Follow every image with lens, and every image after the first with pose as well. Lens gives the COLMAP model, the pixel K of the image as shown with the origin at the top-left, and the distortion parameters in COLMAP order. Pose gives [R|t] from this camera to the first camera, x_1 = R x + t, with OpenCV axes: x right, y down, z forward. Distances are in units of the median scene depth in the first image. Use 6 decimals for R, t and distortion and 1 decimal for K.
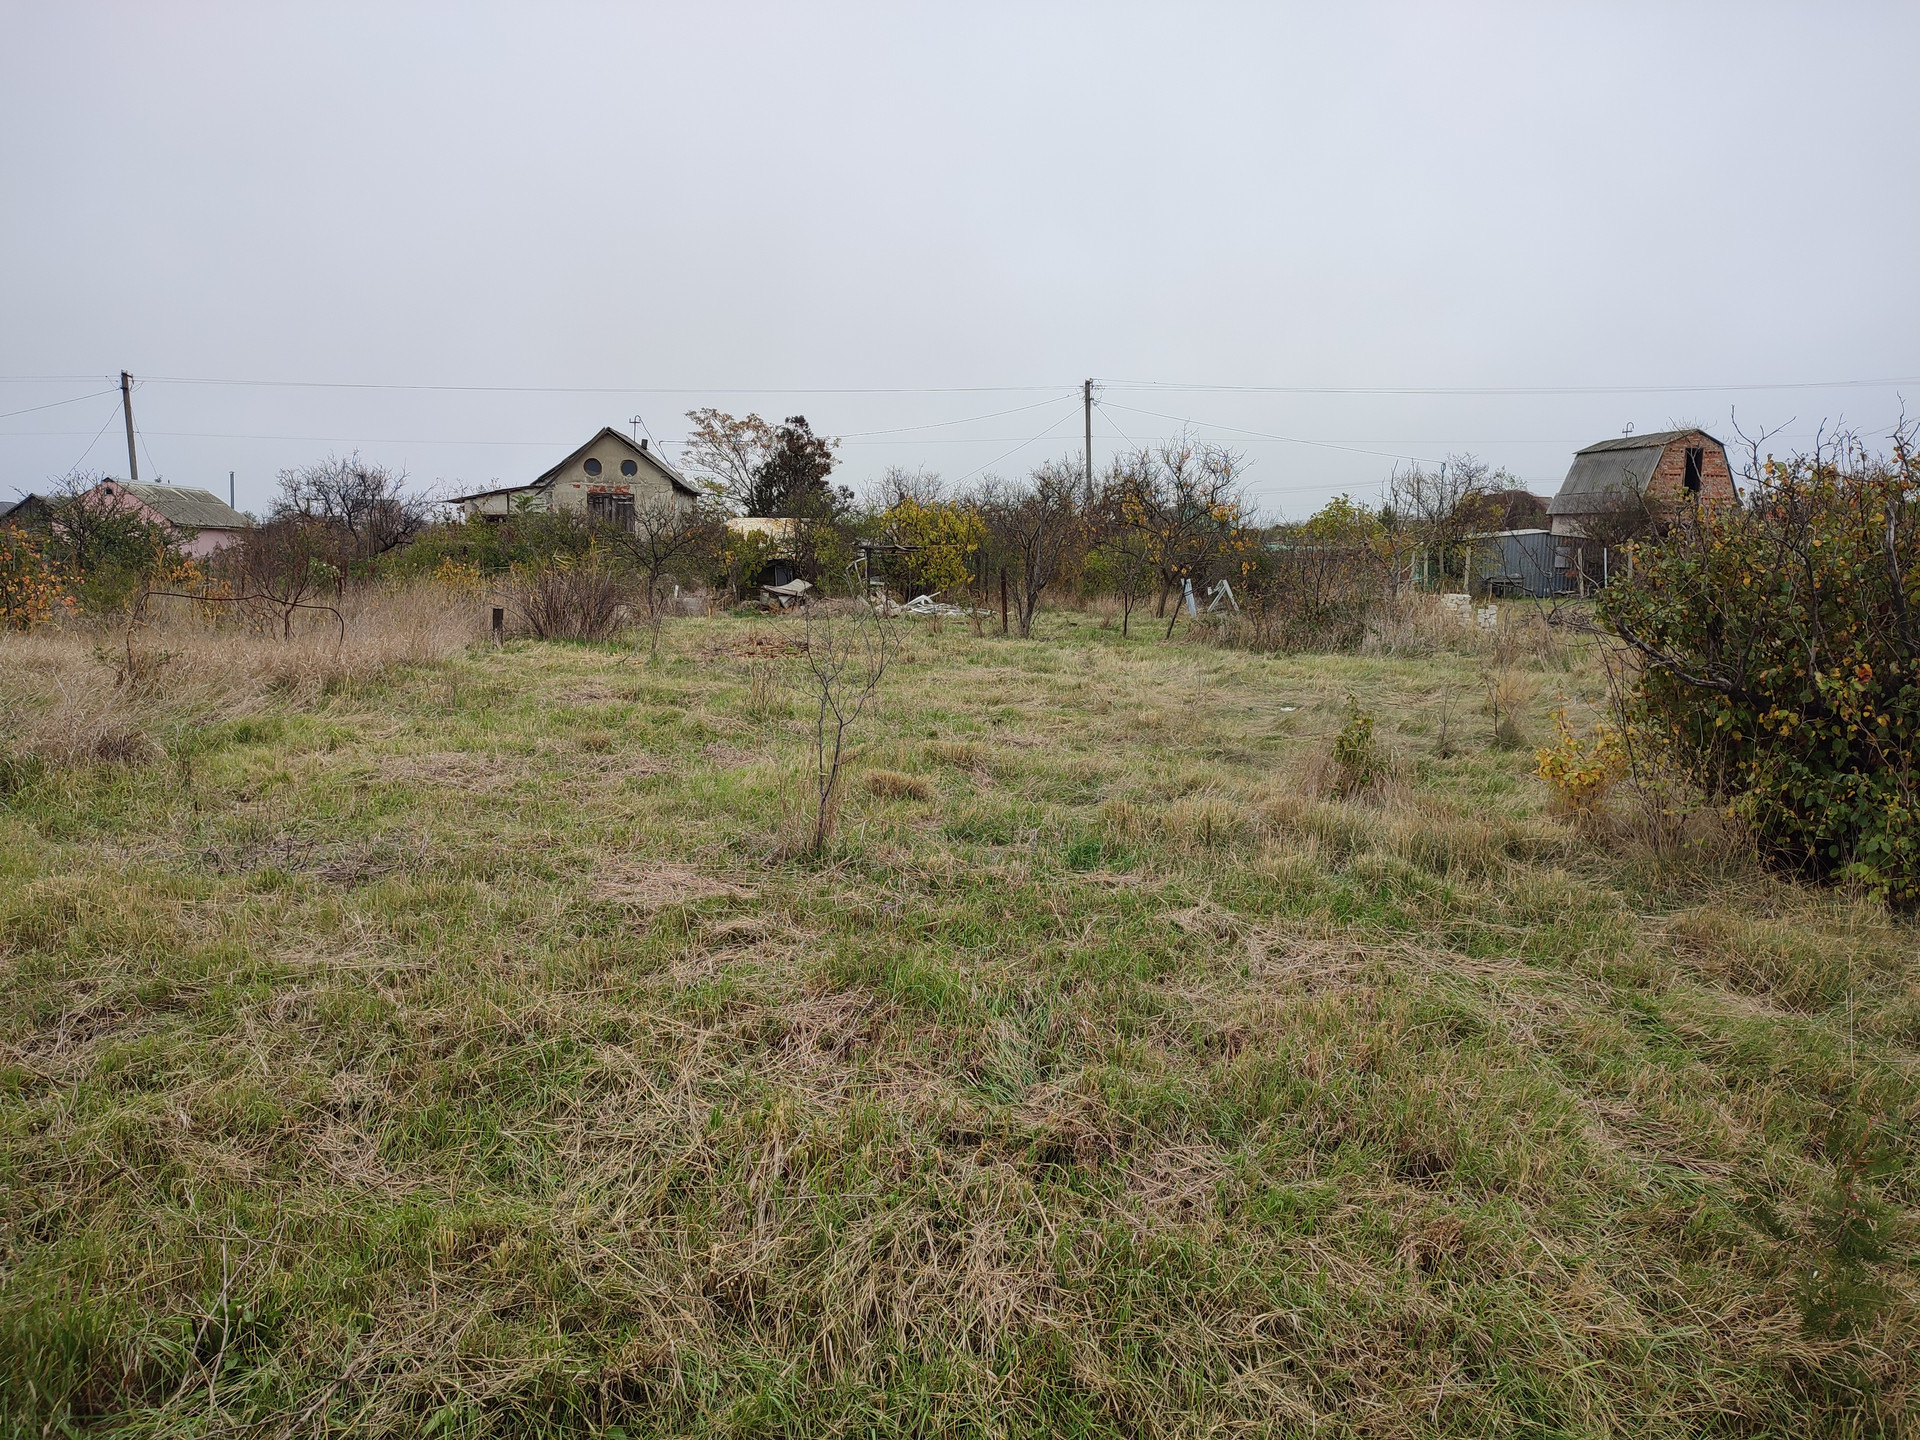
lens RADIAL K [[1348.4, 0, 960.0], [0, 1348.4, 720.0], [0, 0, 1]] dist [0.026517, -0.028401]
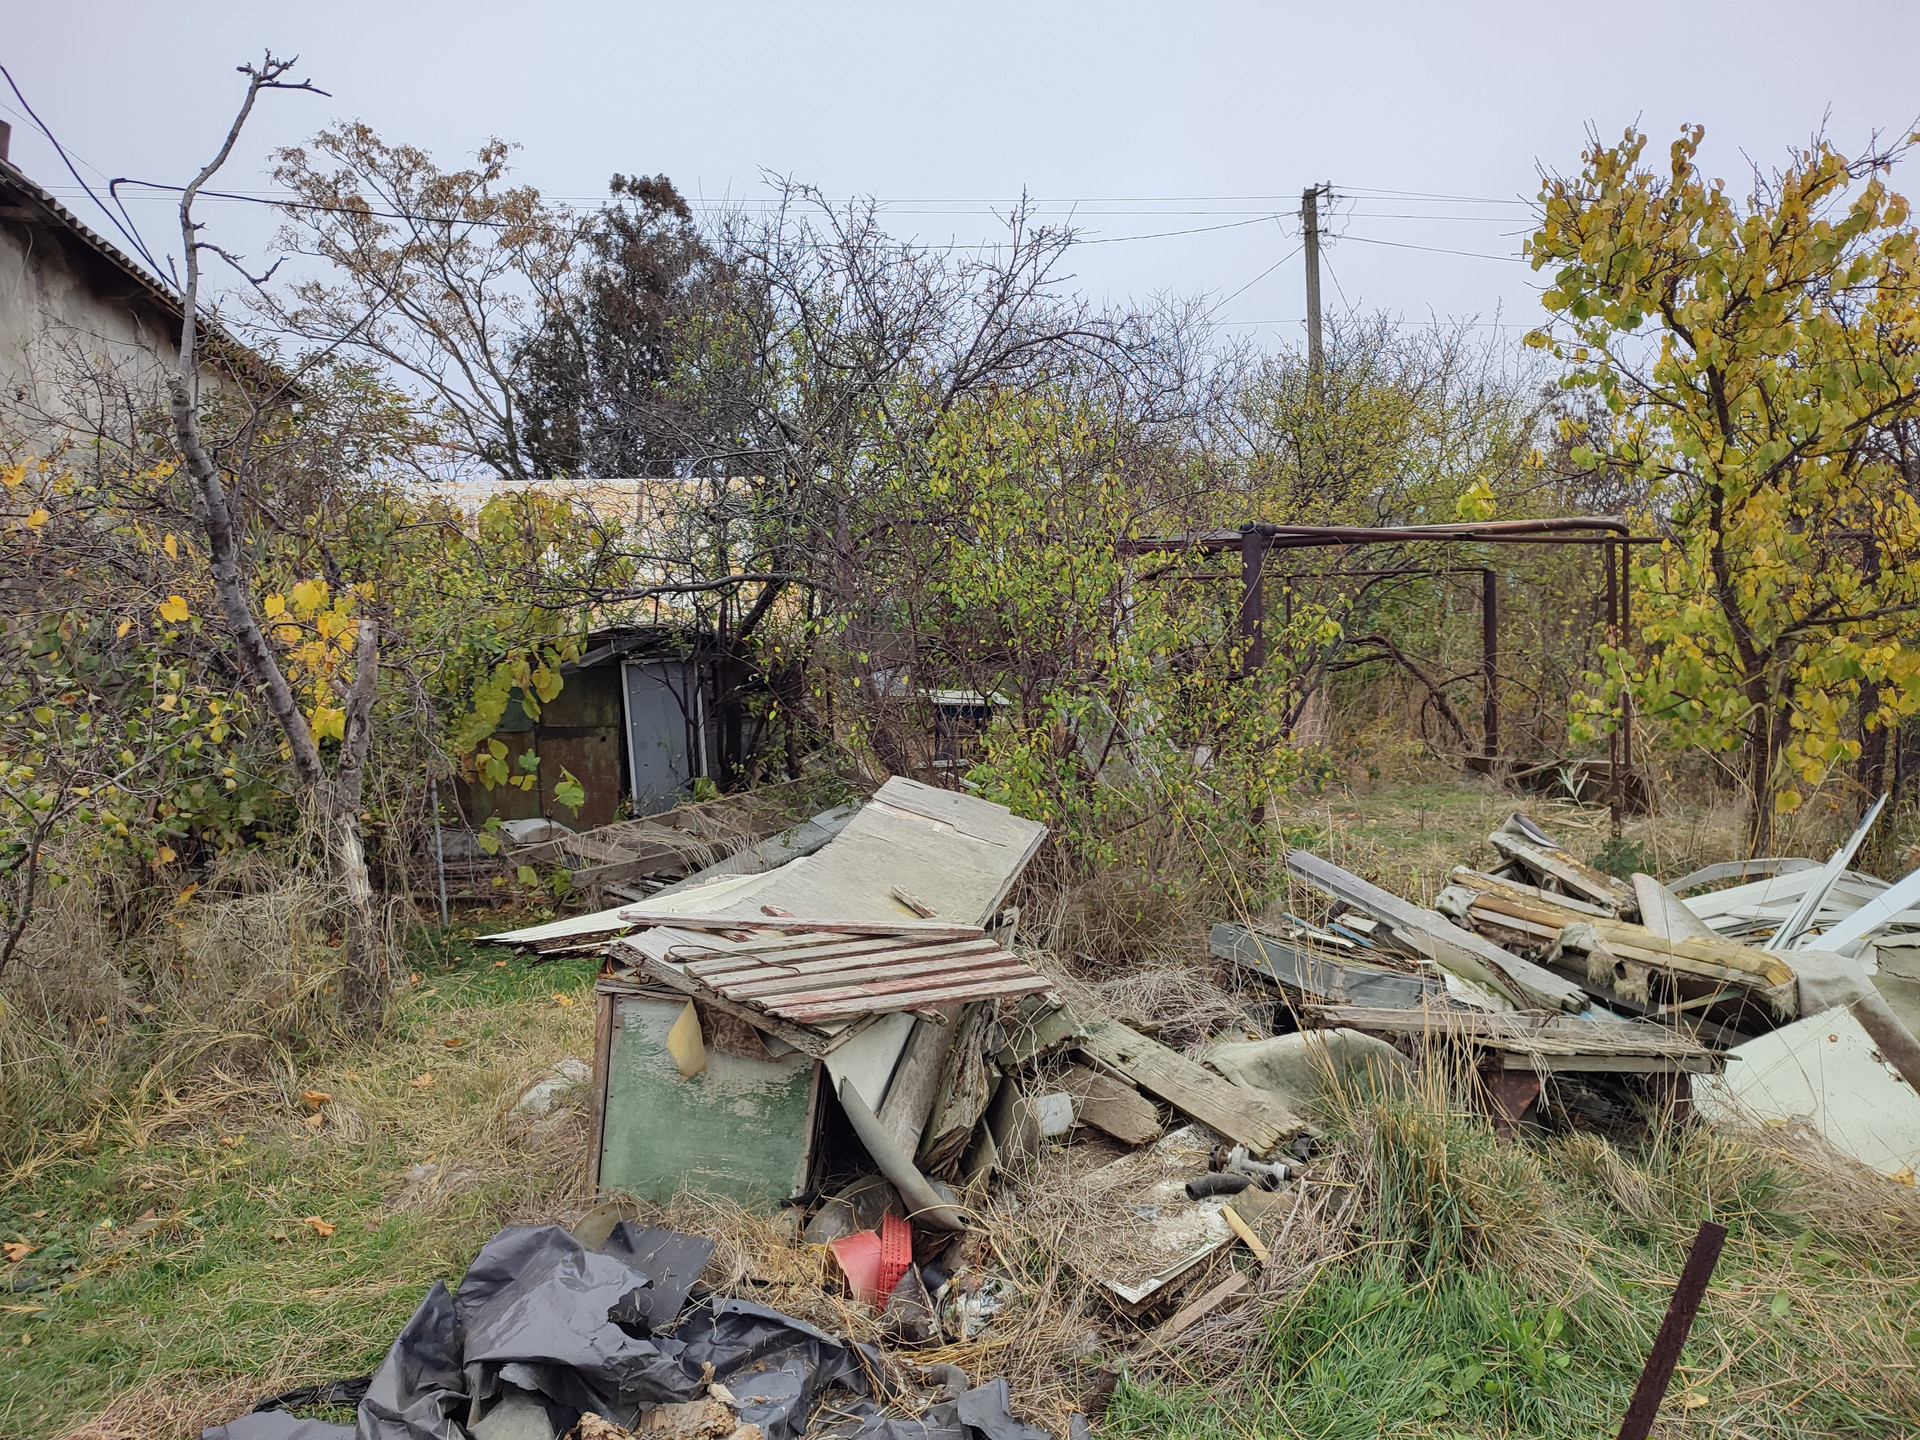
lens RADIAL K [[1348.4, 0, 960.0], [0, 1348.4, 720.0], [0, 0, 1]] dist [0.026517, -0.028401]
pose [[0.987597, -0.059407, 0.145337, -0.439065], [0.066860, 0.996658, -0.046940, -0.341979], [-0.142063, 0.056075, 0.988268, 2.946502]]
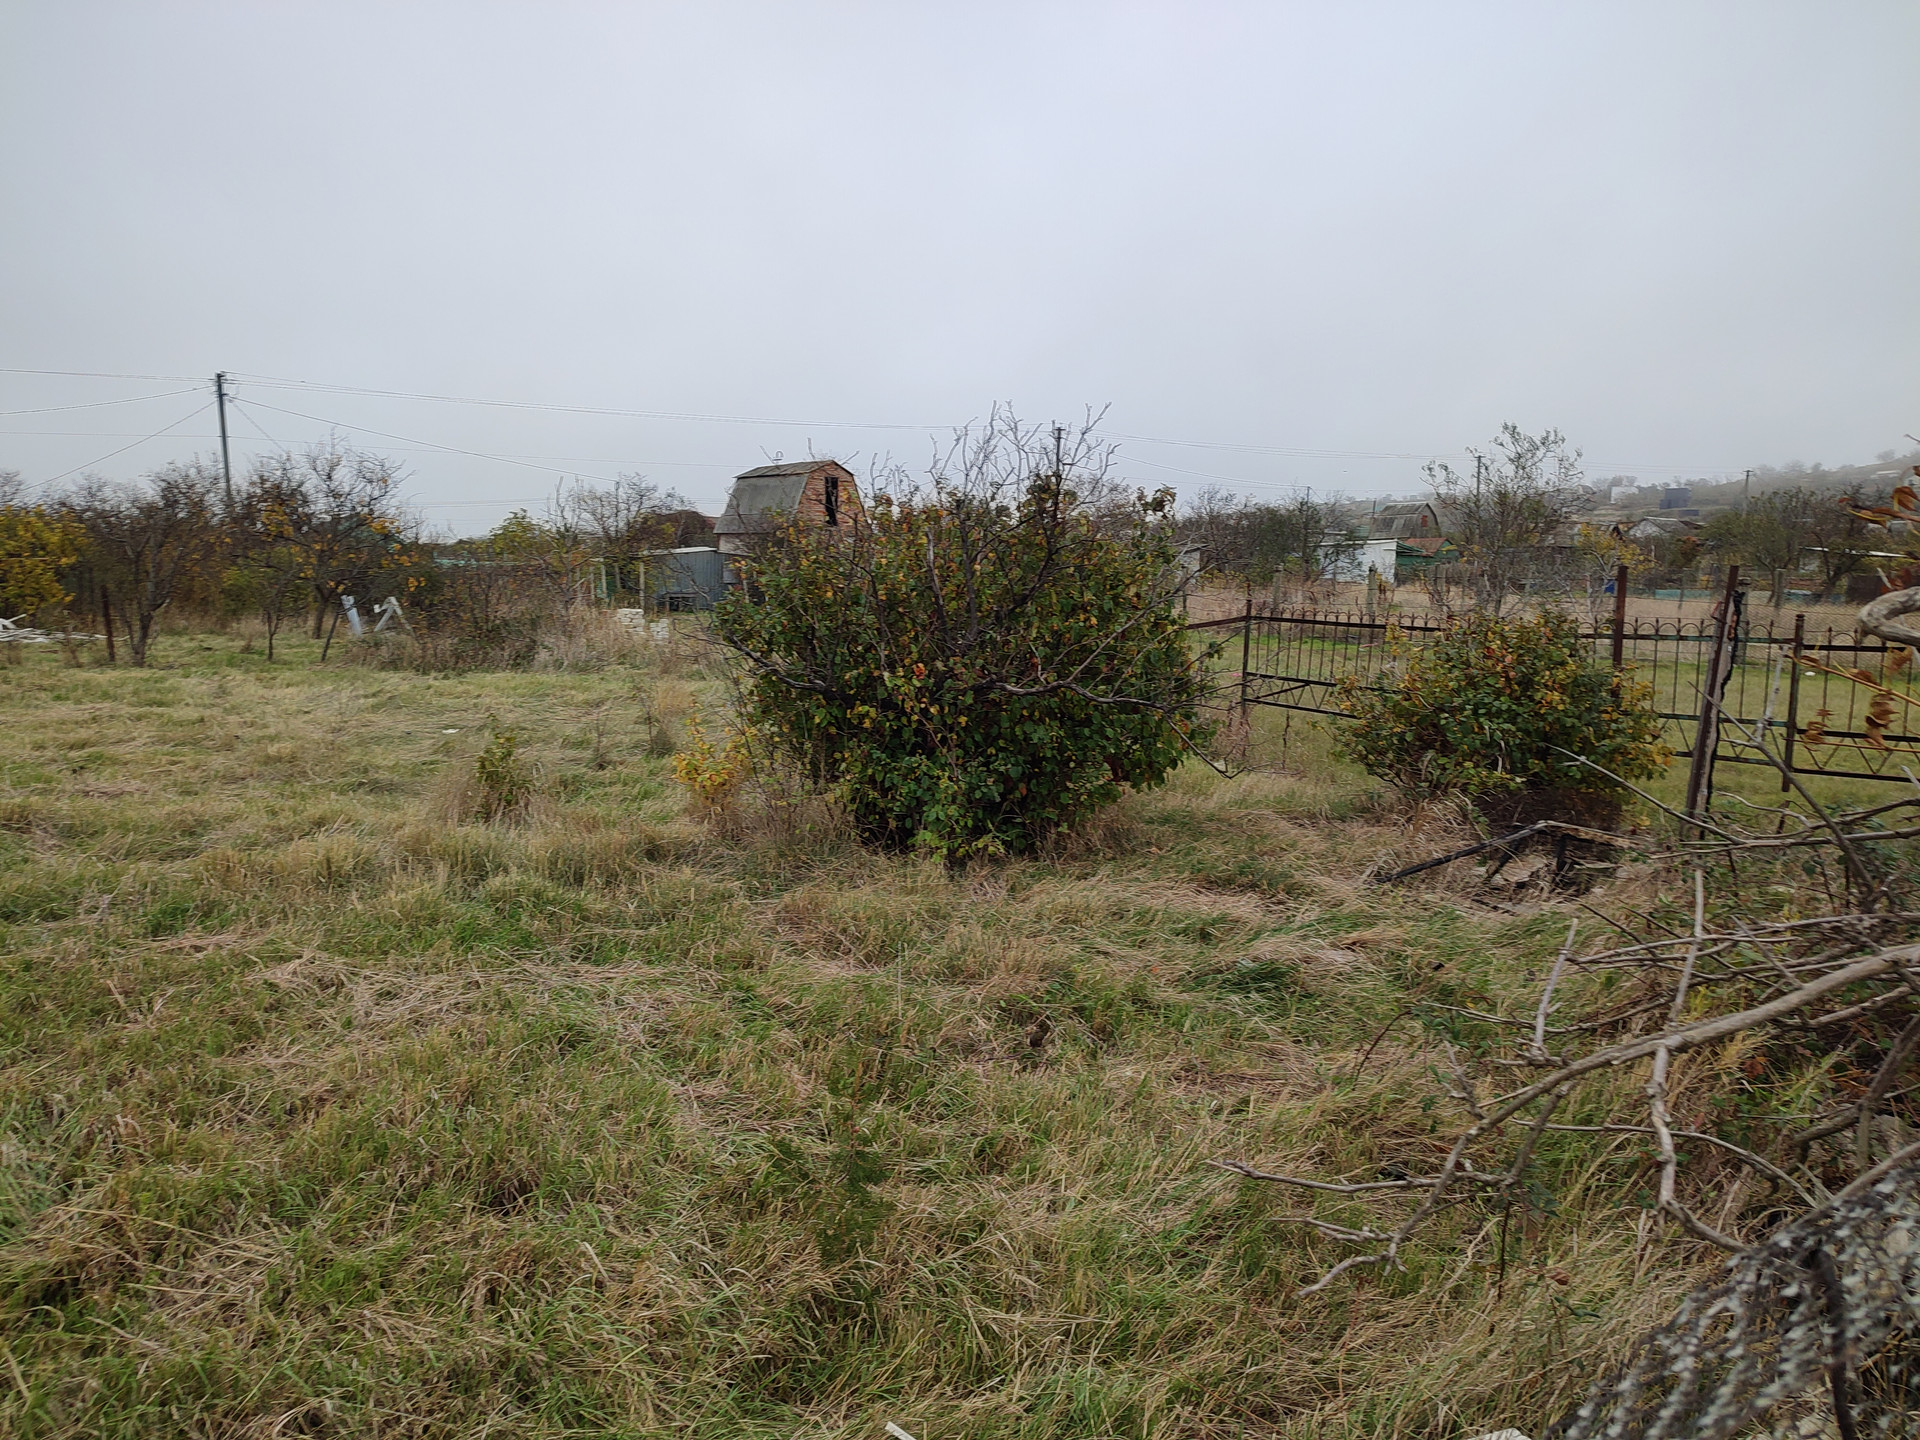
lens RADIAL K [[1348.4, 0, 960.0], [0, 1348.4, 720.0], [0, 0, 1]] dist [0.026517, -0.028401]
pose [[0.835198, -0.060991, 0.546557, 0.045595], [0.067139, 0.997705, 0.008739, 0.000259], [-0.545836, 0.029397, 0.837376, -0.005154]]
